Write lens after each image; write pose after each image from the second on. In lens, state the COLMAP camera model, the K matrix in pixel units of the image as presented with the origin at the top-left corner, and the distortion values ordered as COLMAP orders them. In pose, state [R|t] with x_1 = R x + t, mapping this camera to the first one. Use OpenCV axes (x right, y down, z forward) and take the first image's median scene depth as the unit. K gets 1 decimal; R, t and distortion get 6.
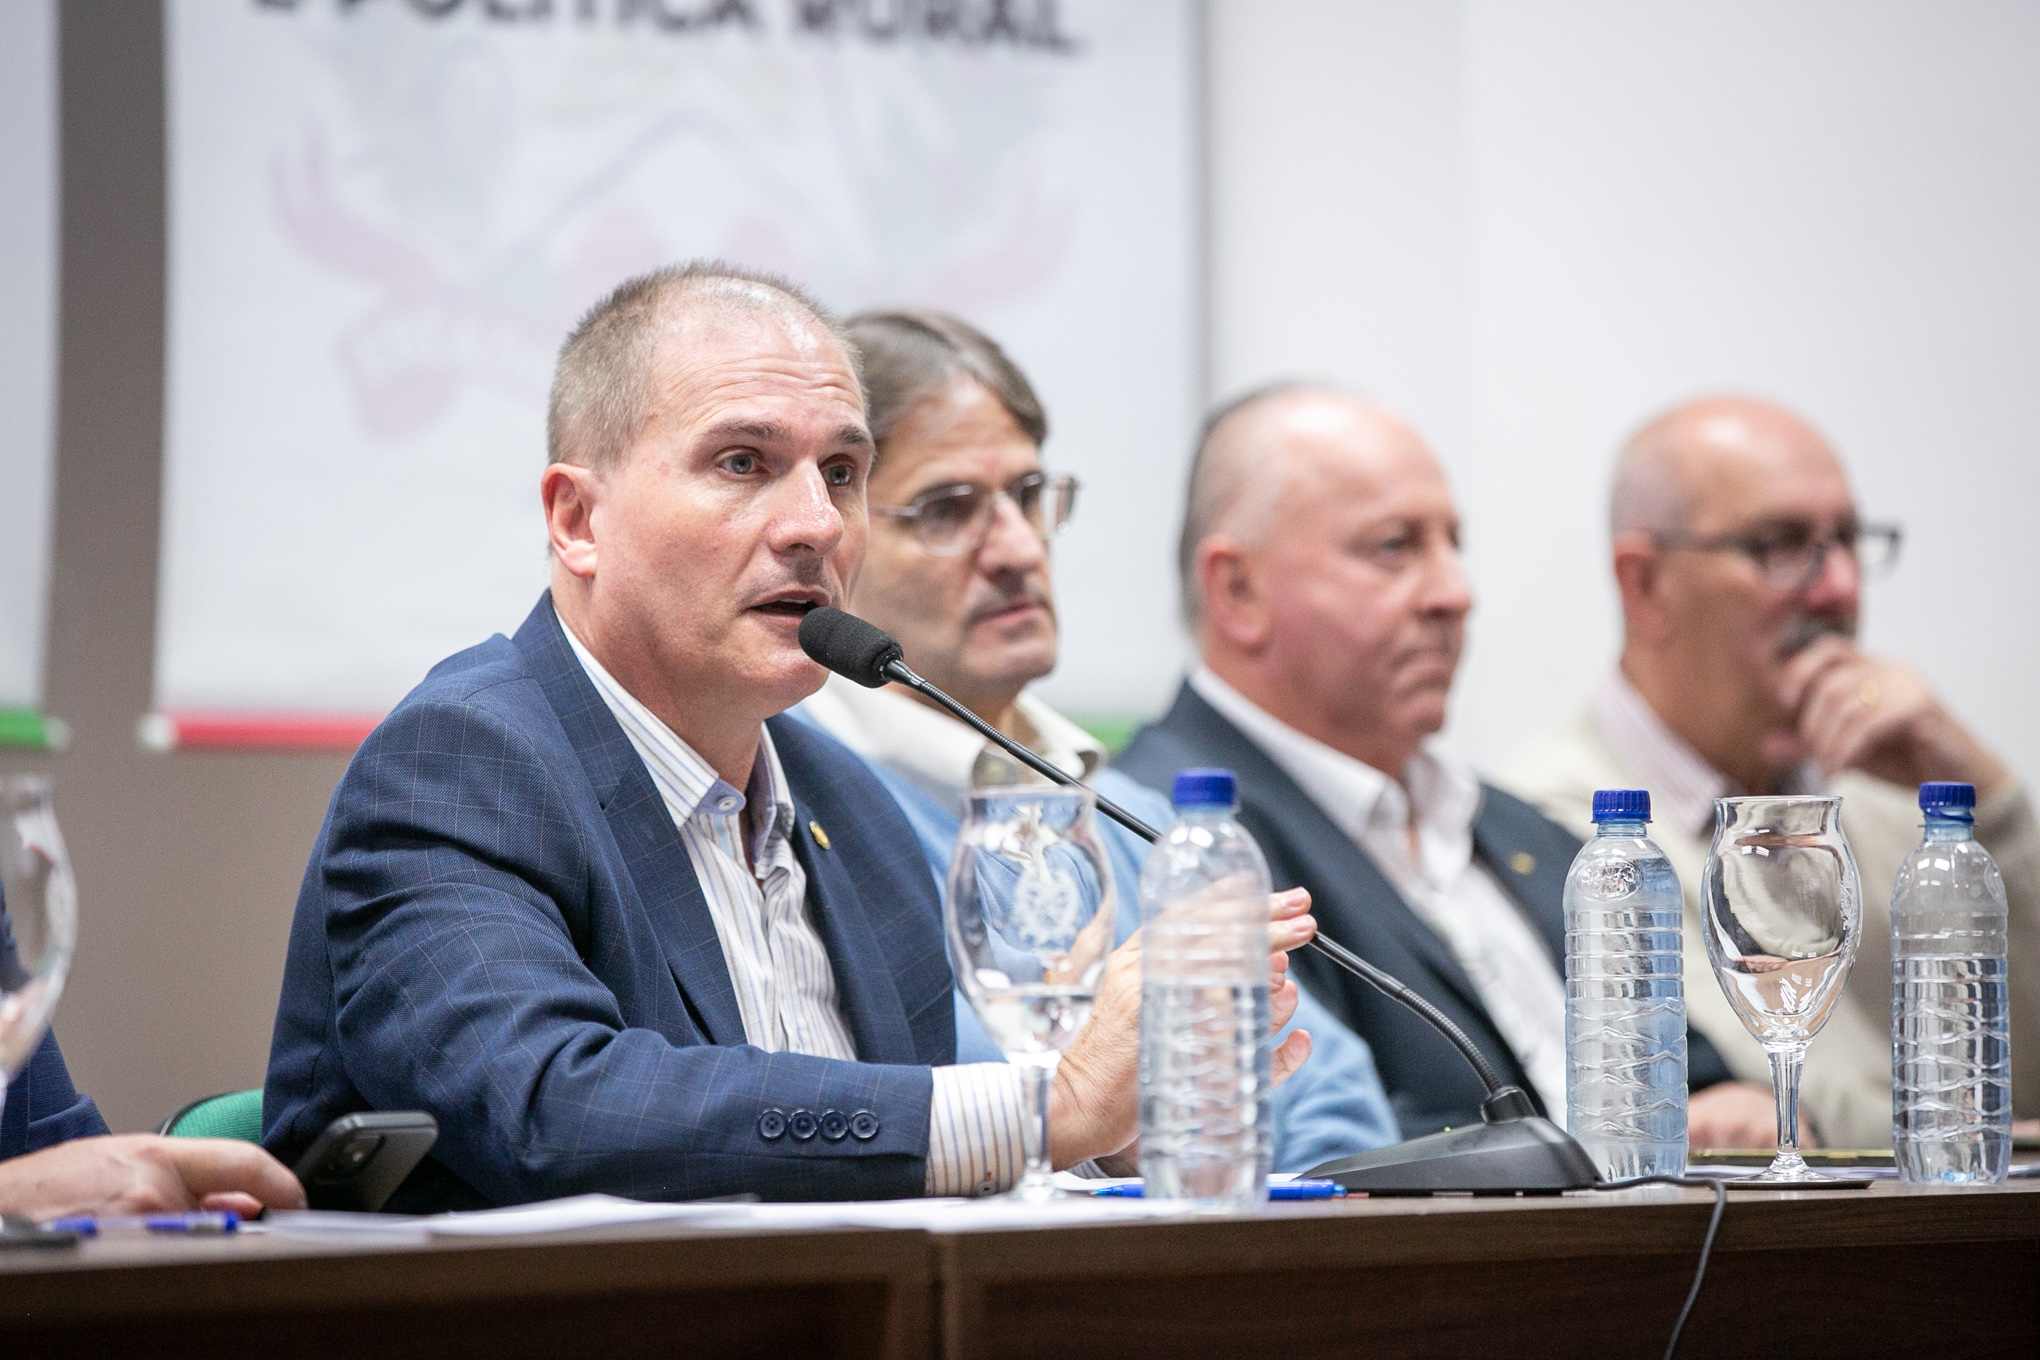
lens RADIAL K [[10420.7, 0, 1027.7], [0, 10420.7, 677.5], [0, 0, 1]] dist [7.384493, 0.000000]
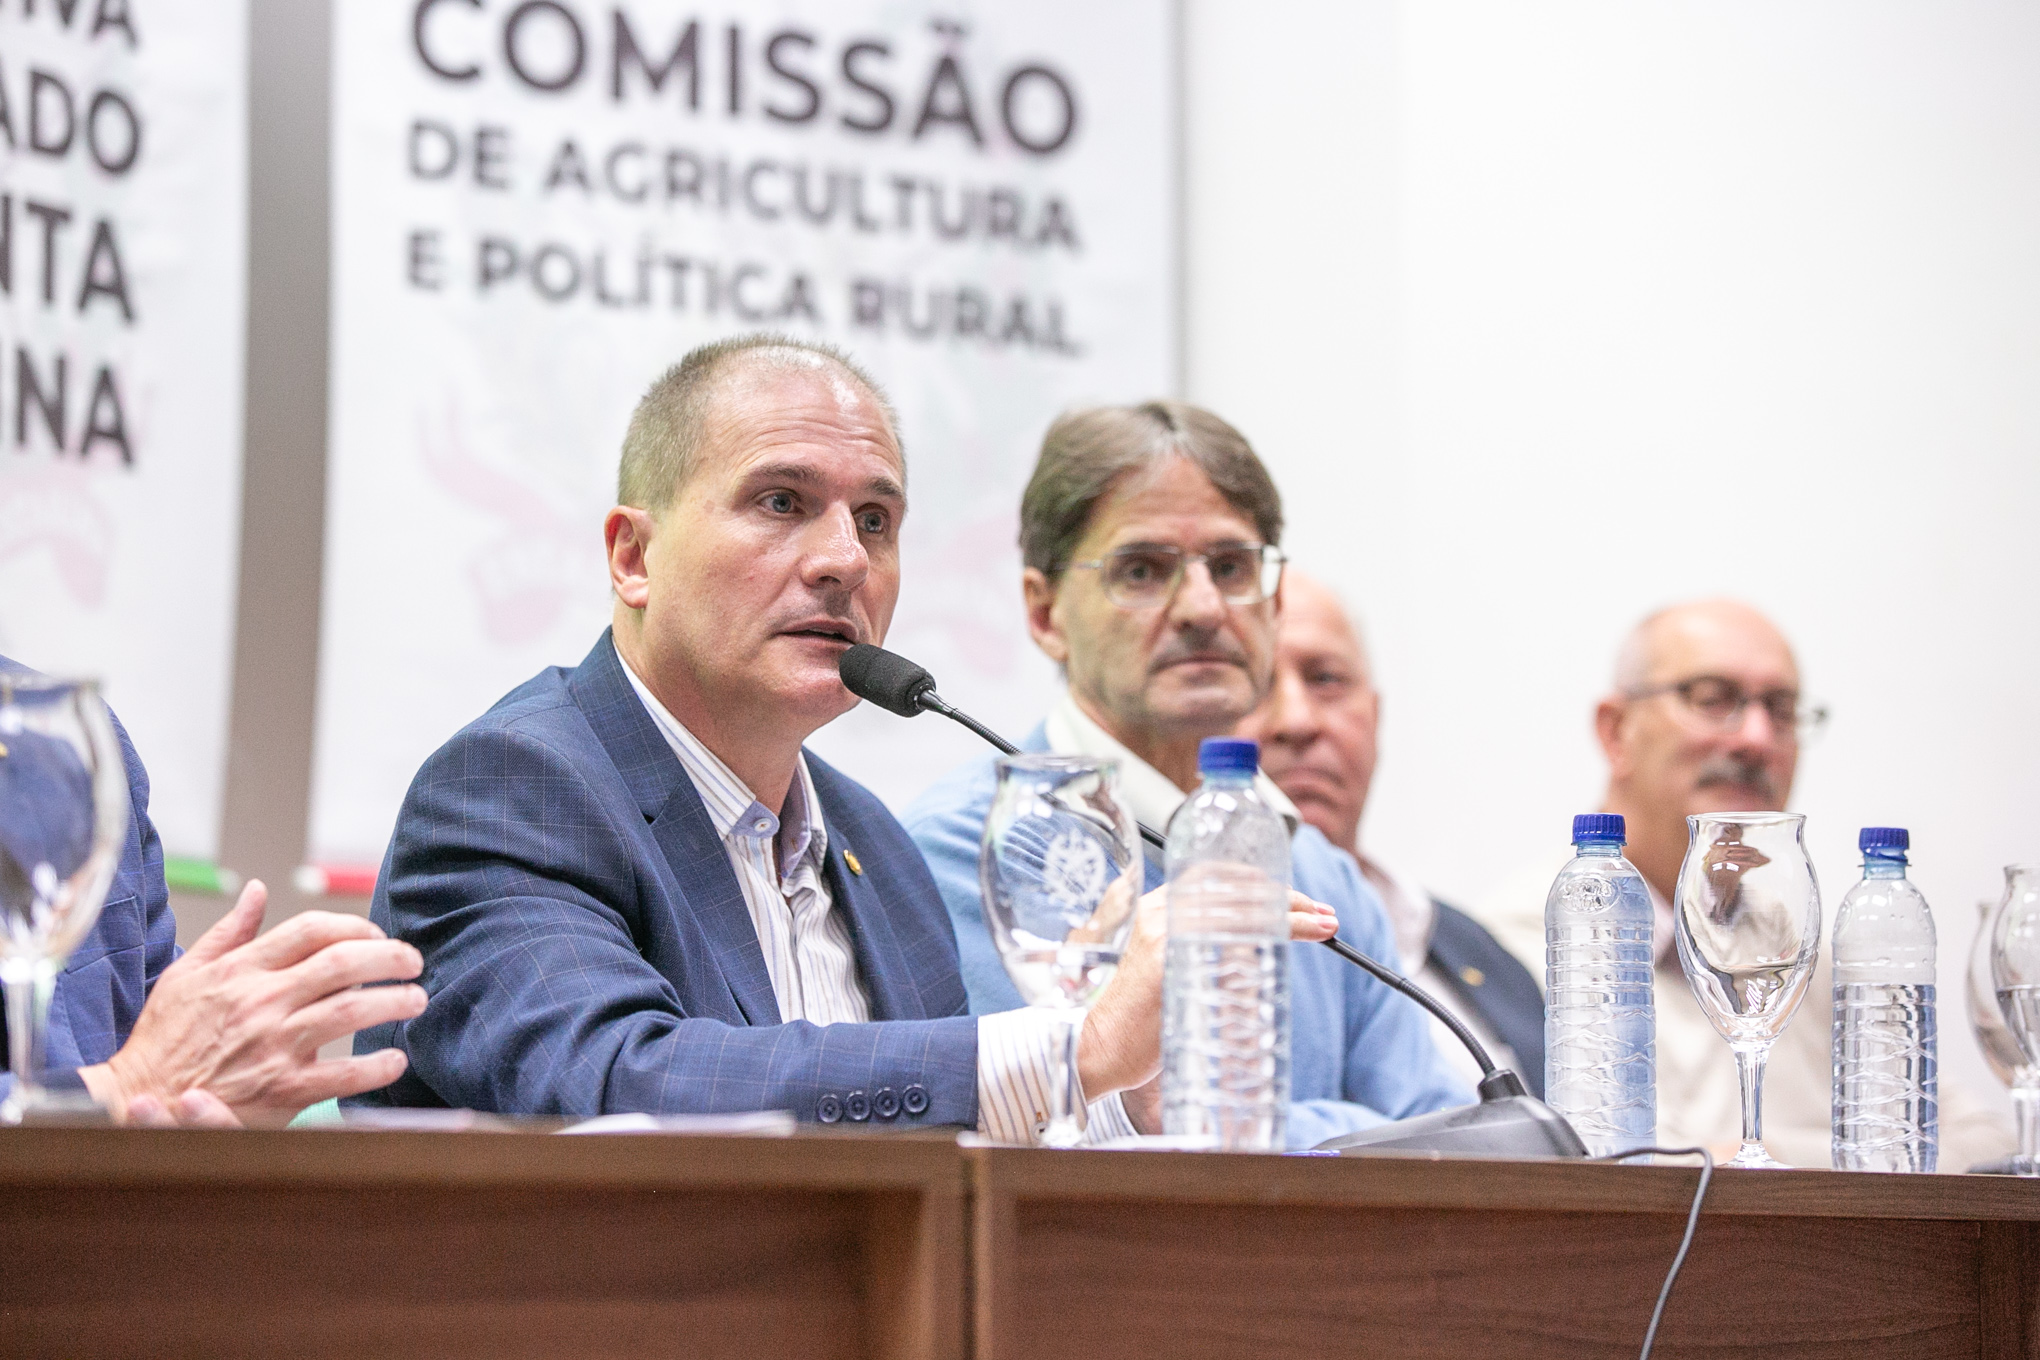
lens RADIAL K [[7217.5, 0, 1069.3], [0, 7217.5, 725.2], [0, 0, 1]] dist [3.398726, 0.000000]
pose [[0.999899, 0.011820, 0.007902, -0.004133], [-0.011417, 0.998725, -0.049164, 0.038770], [-0.008473, 0.049069, 0.998759, 0.256819]]
